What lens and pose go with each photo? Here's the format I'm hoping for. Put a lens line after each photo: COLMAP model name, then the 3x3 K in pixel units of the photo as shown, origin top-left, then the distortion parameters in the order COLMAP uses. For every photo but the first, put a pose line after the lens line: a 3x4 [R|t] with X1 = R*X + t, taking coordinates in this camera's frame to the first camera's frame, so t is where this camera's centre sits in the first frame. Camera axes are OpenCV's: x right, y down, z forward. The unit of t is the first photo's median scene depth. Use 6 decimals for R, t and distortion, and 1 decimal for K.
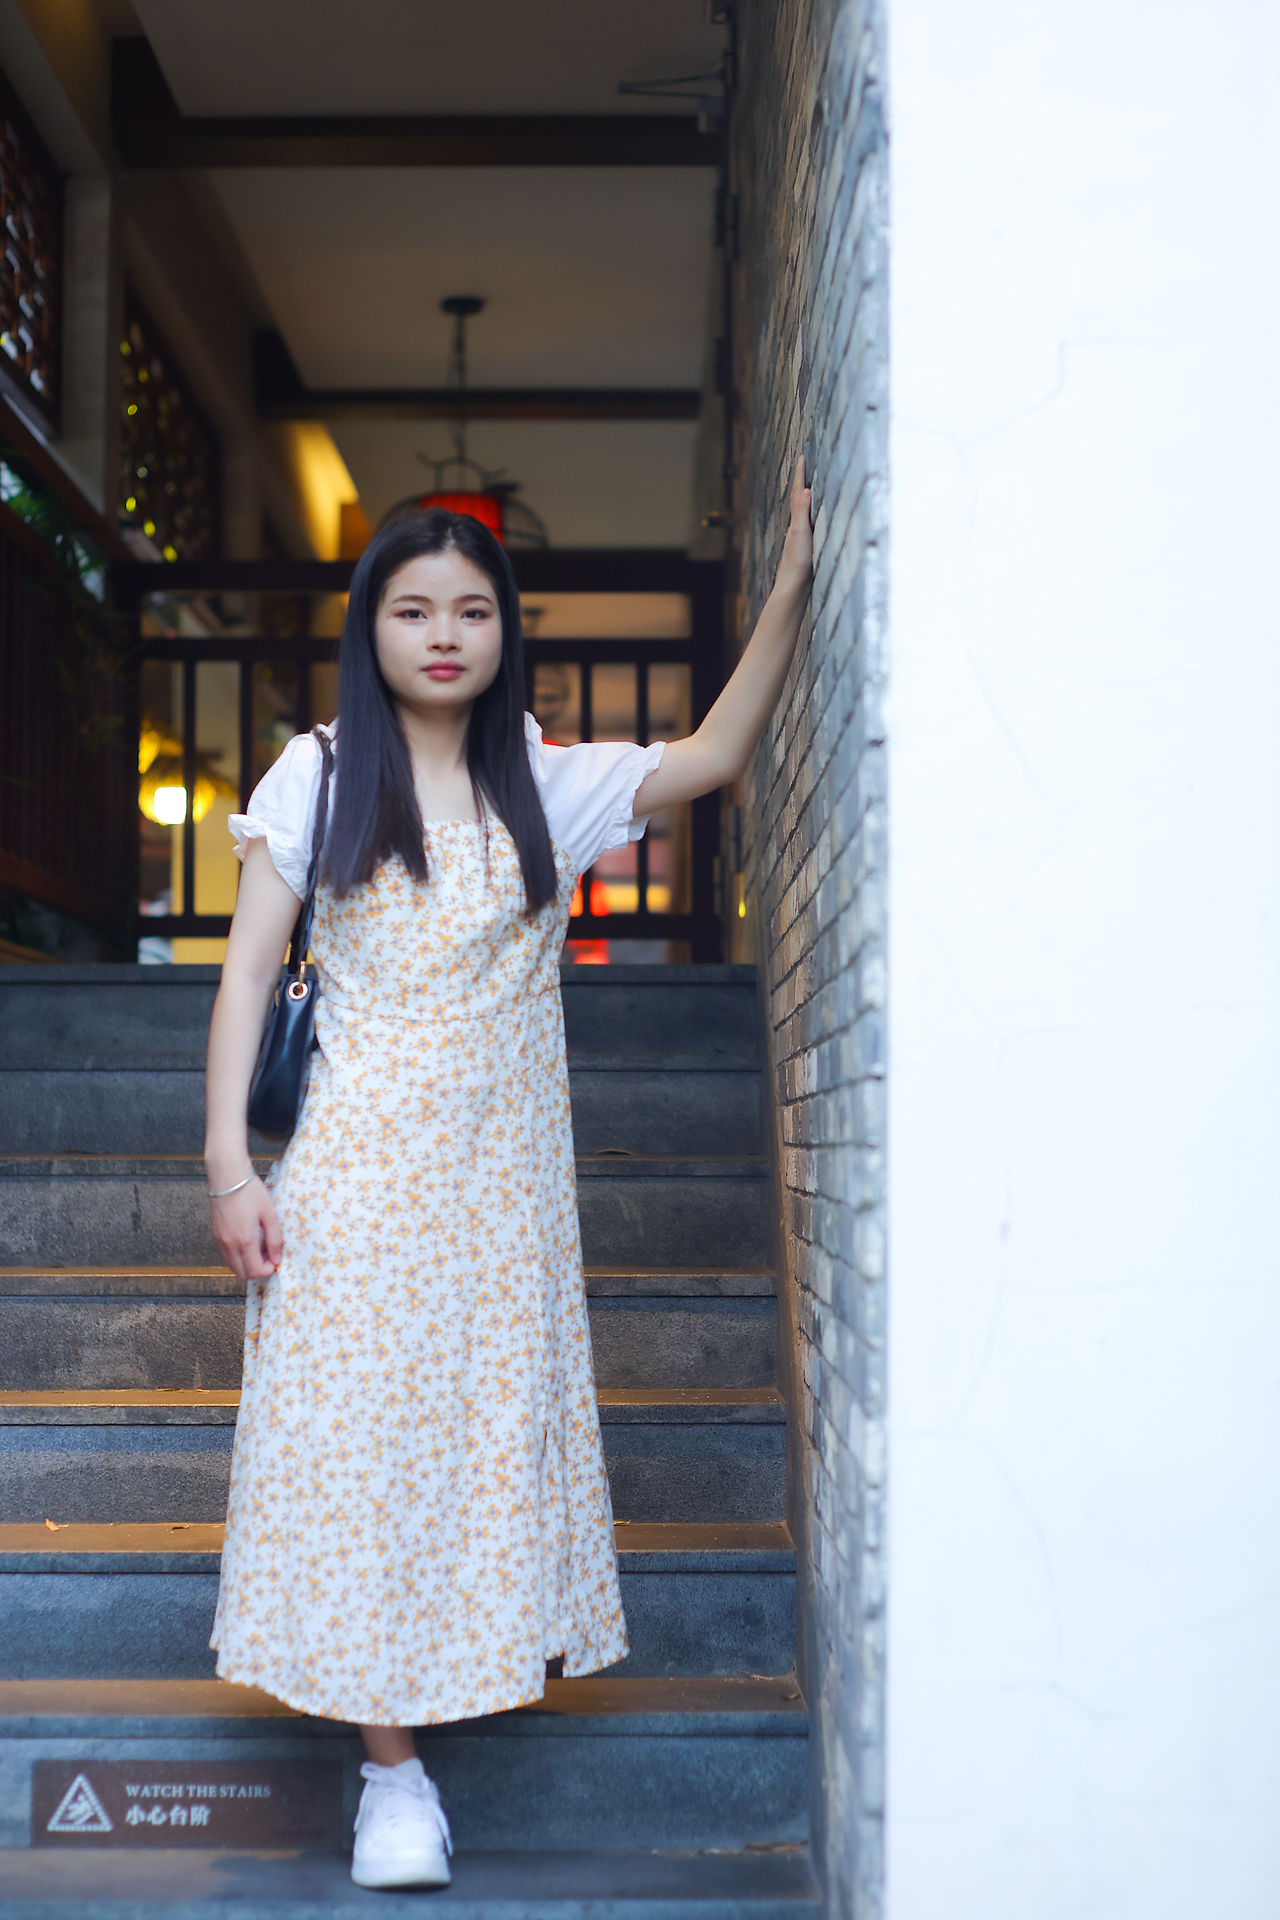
lens RADIAL K [[3458.1, 0, 640.0], [0, 3458.1, 960.0], [0, 0, 1]] dist [-0.089361, -0.147765]
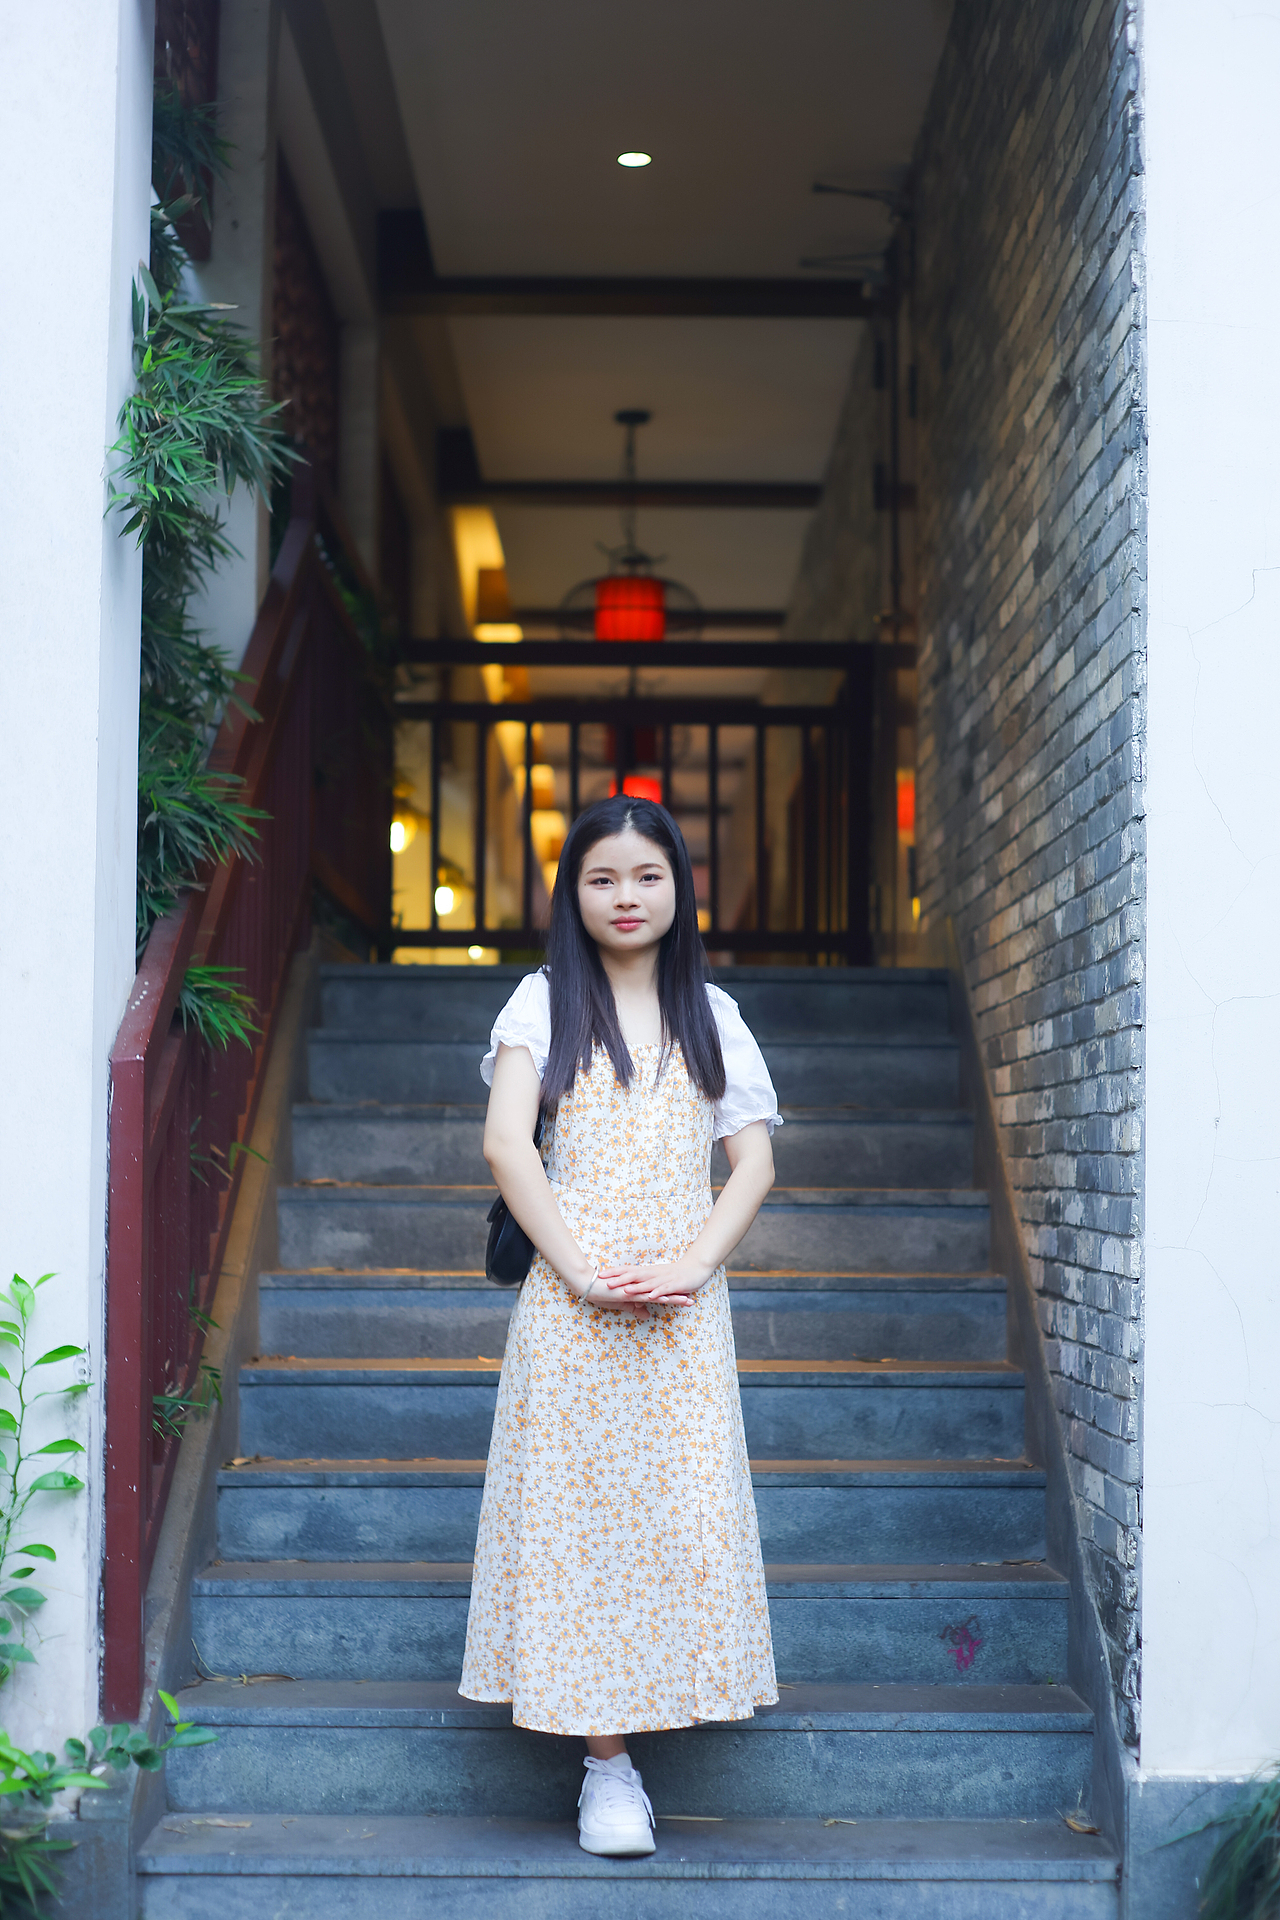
lens RADIAL K [[3458.1, 0, 640.0], [0, 3458.1, 960.0], [0, 0, 1]] dist [-0.089361, -0.147765]
pose [[0.999963, 0.007962, 0.003106, -0.112365], [-0.007940, 0.999943, -0.007127, 0.010825], [-0.003162, 0.007102, 0.999970, -0.404567]]
